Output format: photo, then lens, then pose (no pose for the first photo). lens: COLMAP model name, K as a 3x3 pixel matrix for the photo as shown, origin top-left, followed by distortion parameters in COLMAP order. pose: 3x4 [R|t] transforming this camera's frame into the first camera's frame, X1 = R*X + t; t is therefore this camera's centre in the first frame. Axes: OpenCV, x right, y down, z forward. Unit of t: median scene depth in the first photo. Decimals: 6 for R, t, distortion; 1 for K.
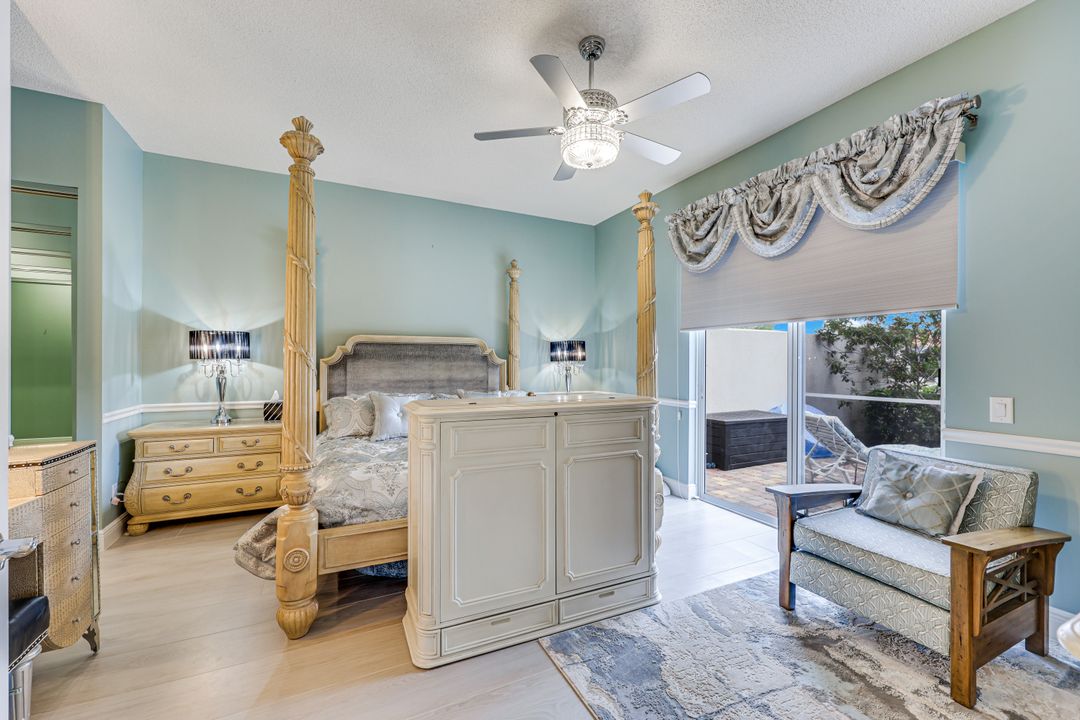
lens RADIAL K [[444.2, 0, 538.0], [0, 444.2, 360.6], [0, 0, 1]] dist [0.002083, -0.000183]
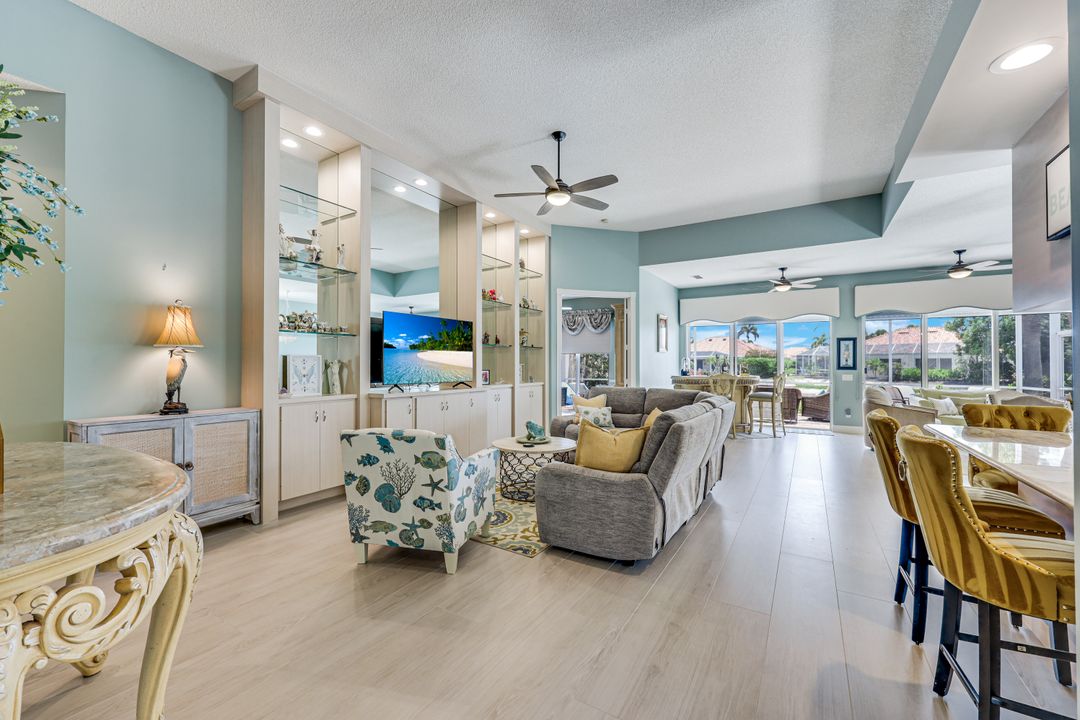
lens RADIAL K [[444.2, 0, 534.6], [0, 444.2, 360.1], [0, 0, 1]] dist [0.002083, -0.000183]
pose [[0.853928, 0.002721, 0.520384, -1.285355], [-0.000610, 0.999991, -0.004228, -0.010889], [-0.520391, 0.003292, 0.853922, -1.524155]]
